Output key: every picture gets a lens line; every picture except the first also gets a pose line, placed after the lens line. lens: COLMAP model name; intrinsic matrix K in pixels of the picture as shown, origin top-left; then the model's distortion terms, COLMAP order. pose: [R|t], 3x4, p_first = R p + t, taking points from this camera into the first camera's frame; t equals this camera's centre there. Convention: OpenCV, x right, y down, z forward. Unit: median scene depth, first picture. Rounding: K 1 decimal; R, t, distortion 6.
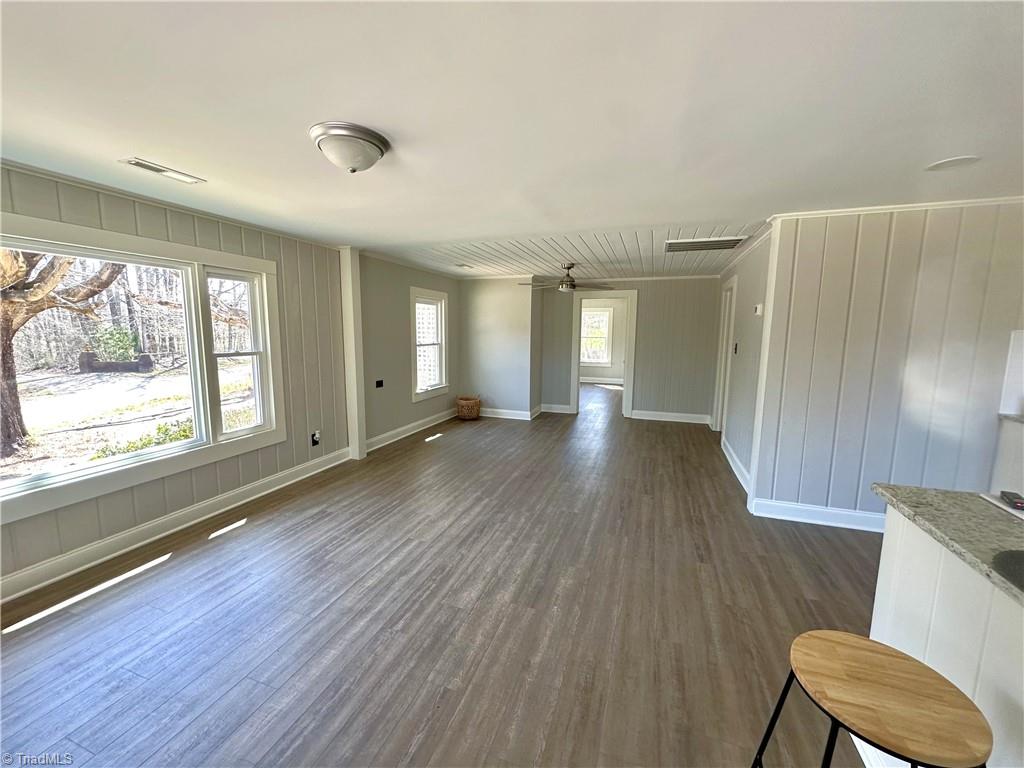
lens RADIAL K [[410.6, 0, 508.4], [0, 410.6, 382.8], [0, 0, 1]] dist [-0.000012, 0.000255]
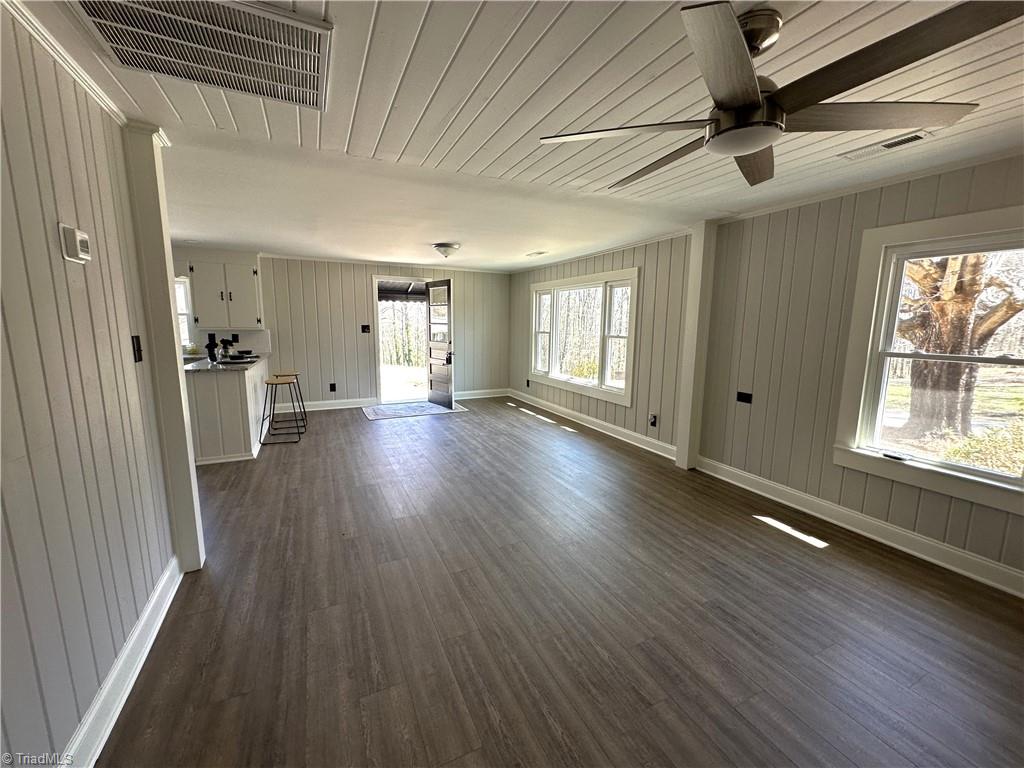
lens RADIAL K [[410.6, 0, 508.9], [0, 410.6, 385.5], [0, 0, 1]] dist [-0.000012, 0.000255]
pose [[-0.708246, 0.090124, -0.700190, 0.689308], [-0.108635, 0.966091, 0.234234, -0.206867], [0.697557, 0.241961, -0.674440, 1.788450]]
